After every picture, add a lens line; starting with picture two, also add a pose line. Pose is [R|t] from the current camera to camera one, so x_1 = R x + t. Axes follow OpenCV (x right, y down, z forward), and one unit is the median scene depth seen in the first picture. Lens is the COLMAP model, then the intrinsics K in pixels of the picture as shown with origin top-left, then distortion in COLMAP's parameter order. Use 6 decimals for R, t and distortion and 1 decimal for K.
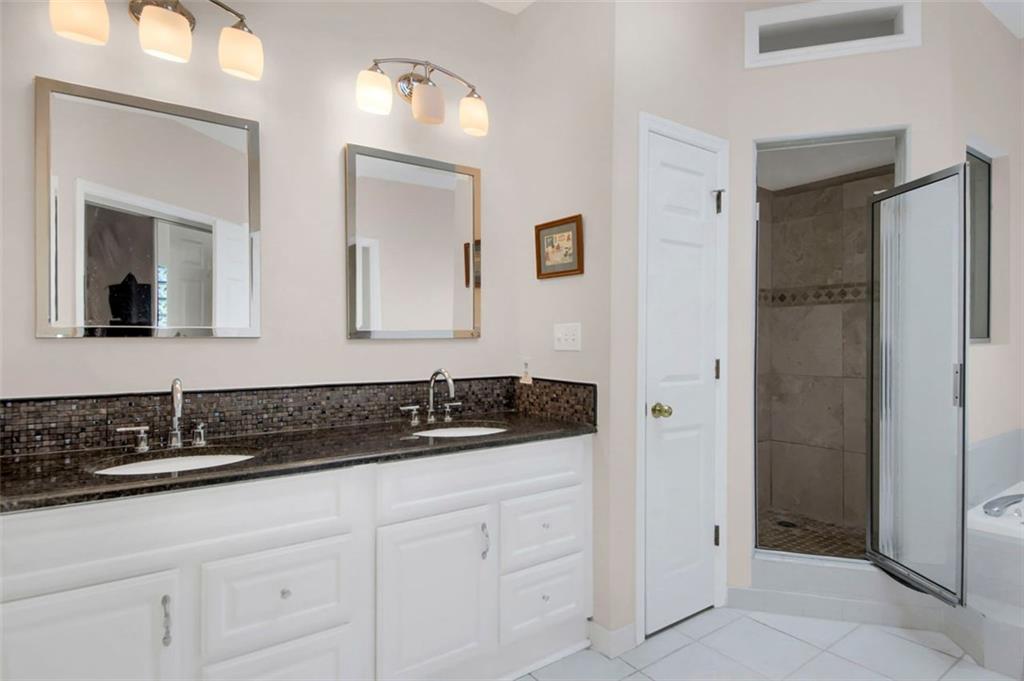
lens RADIAL K [[563.2, 0, 515.8], [0, 563.2, 340.0], [0, 0, 1]] dist [-0.003974, -0.005405]
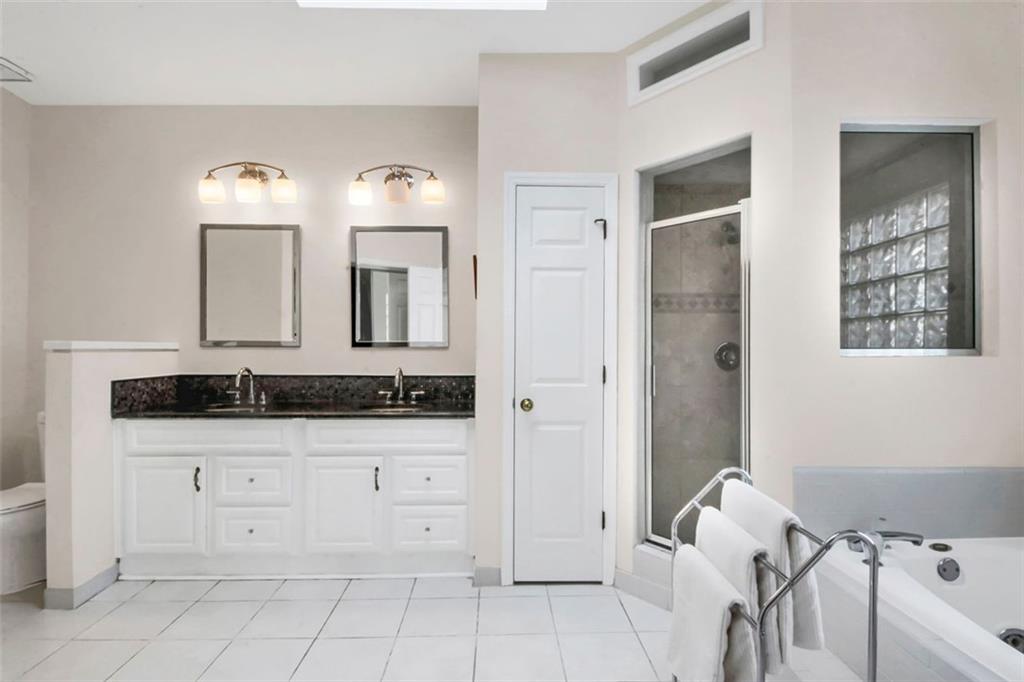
lens RADIAL K [[563.2, 0, 521.6], [0, 563.2, 344.2], [0, 0, 1]] dist [-0.003974, -0.005405]
pose [[0.819081, -0.001842, -0.573675, 0.981409], [-0.005443, 0.999925, -0.010981, 0.003266], [0.573652, 0.012117, 0.819010, -0.038350]]
